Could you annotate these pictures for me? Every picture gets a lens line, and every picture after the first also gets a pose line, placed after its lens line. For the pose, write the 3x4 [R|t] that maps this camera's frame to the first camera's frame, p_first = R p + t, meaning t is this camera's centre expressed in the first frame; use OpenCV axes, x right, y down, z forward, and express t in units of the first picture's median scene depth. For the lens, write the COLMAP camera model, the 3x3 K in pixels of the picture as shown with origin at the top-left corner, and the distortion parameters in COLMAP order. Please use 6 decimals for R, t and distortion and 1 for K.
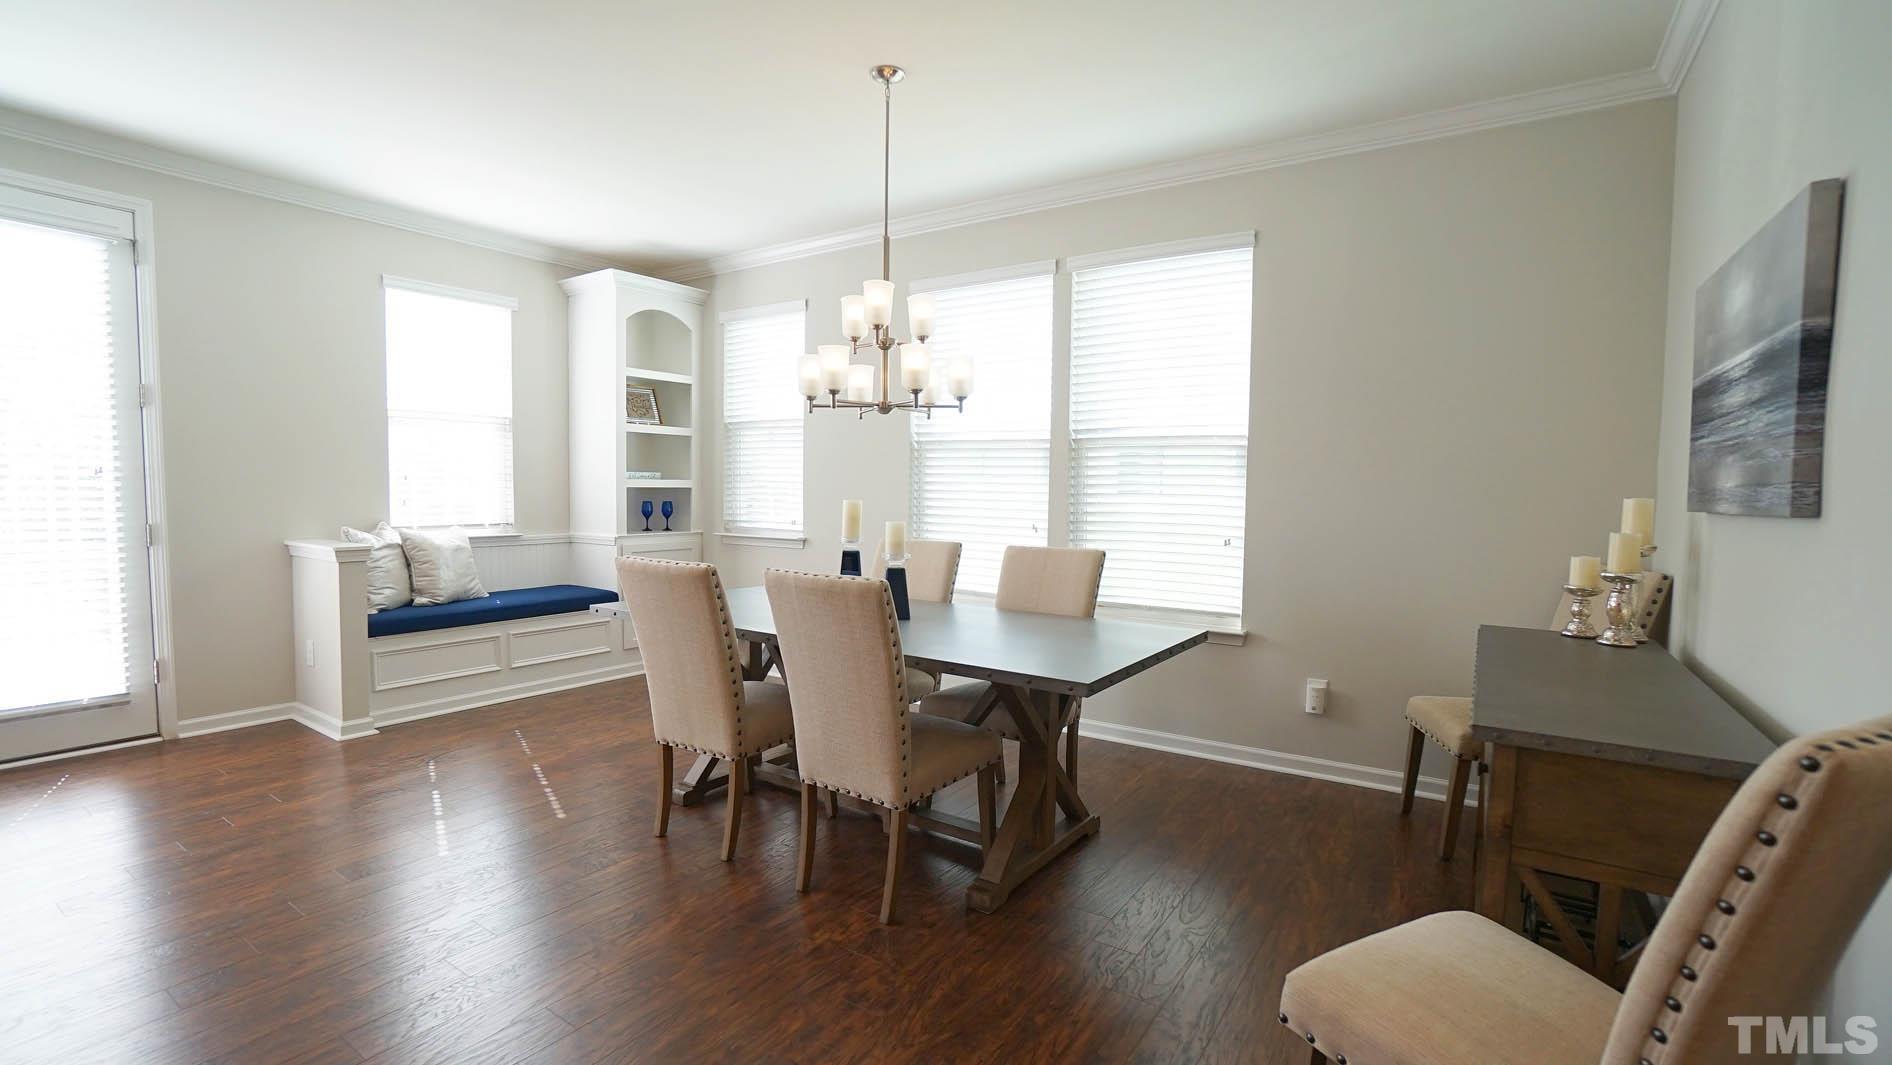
lens RADIAL K [[838.2, 0, 934.0], [0, 838.2, 539.3], [0, 0, 1]] dist [-0.063339, 0.023881]
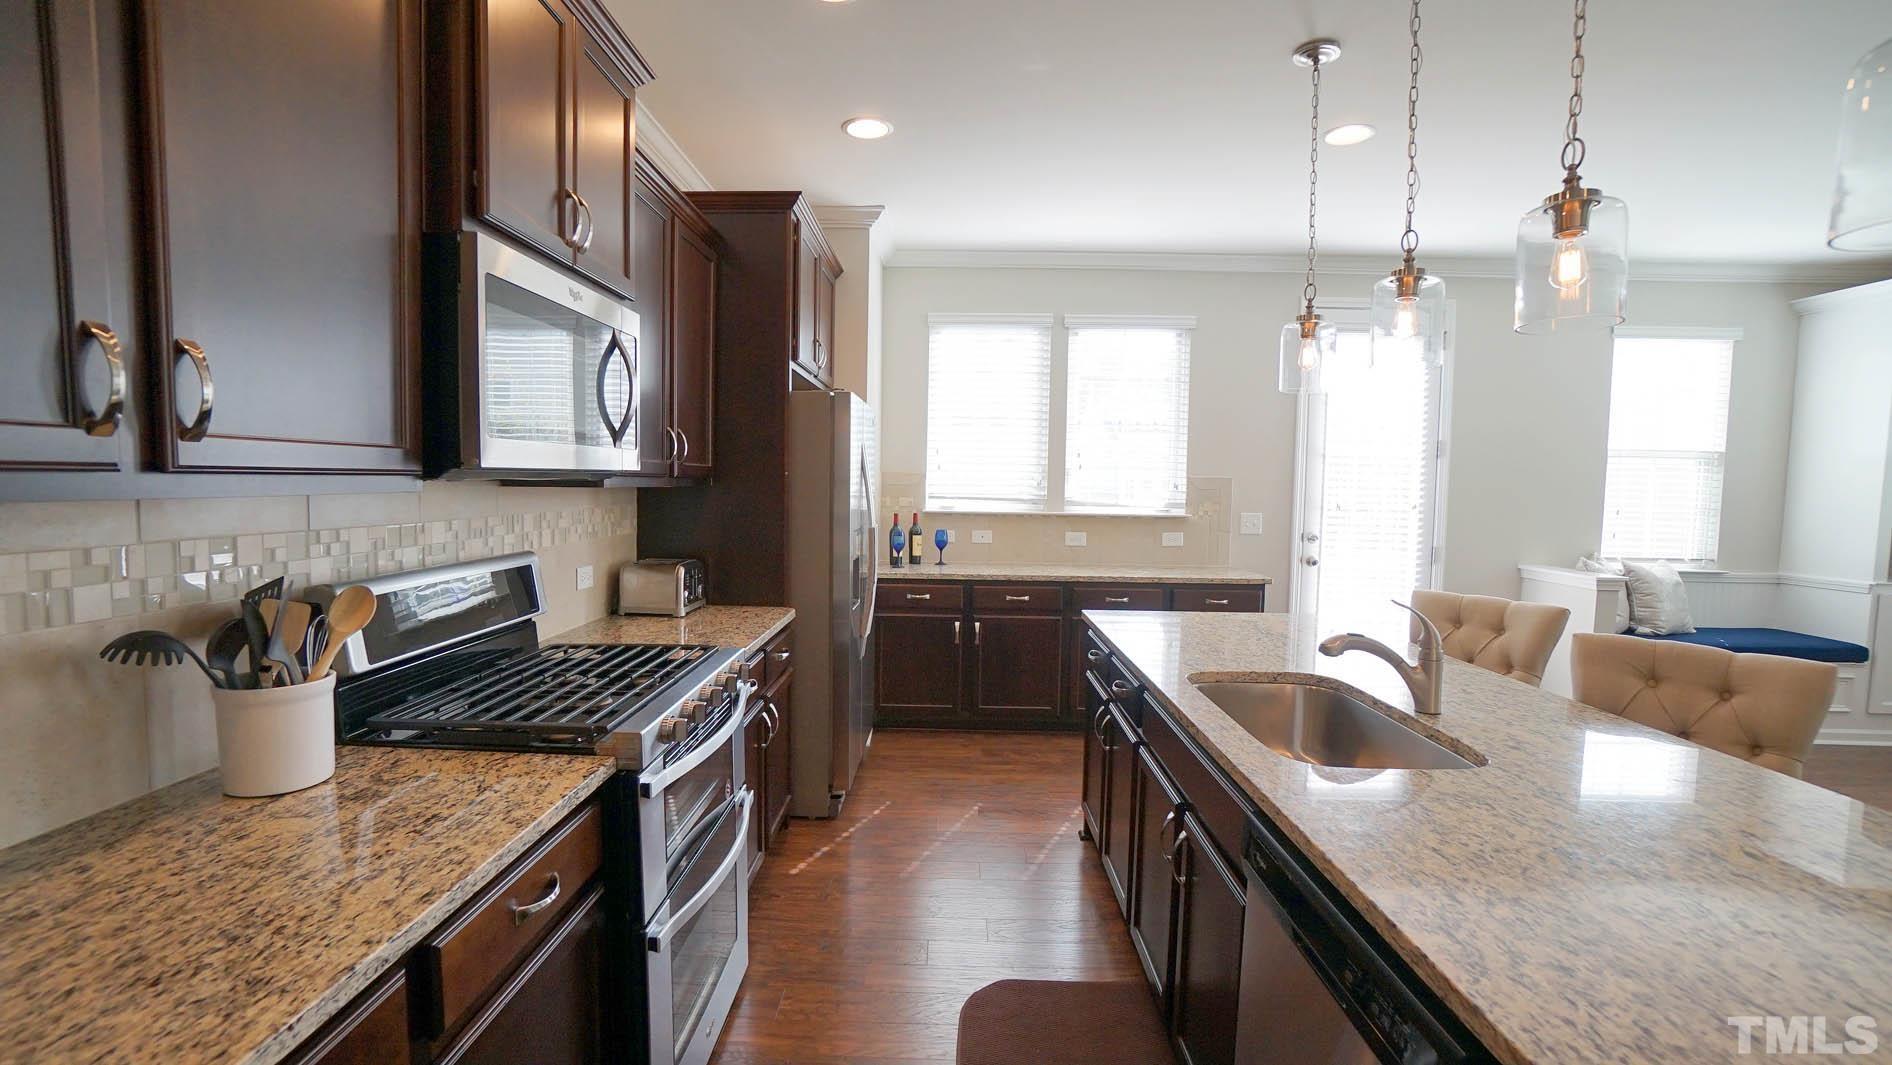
lens RADIAL K [[838.2, 0, 934.0], [0, 838.2, 539.3], [0, 0, 1]] dist [-0.063339, 0.023881]
pose [[0.541897, 0.053555, -0.838737, -0.249076], [-0.060597, 0.997860, 0.024565, -0.012614], [0.838258, 0.037513, 0.543982, -0.345373]]
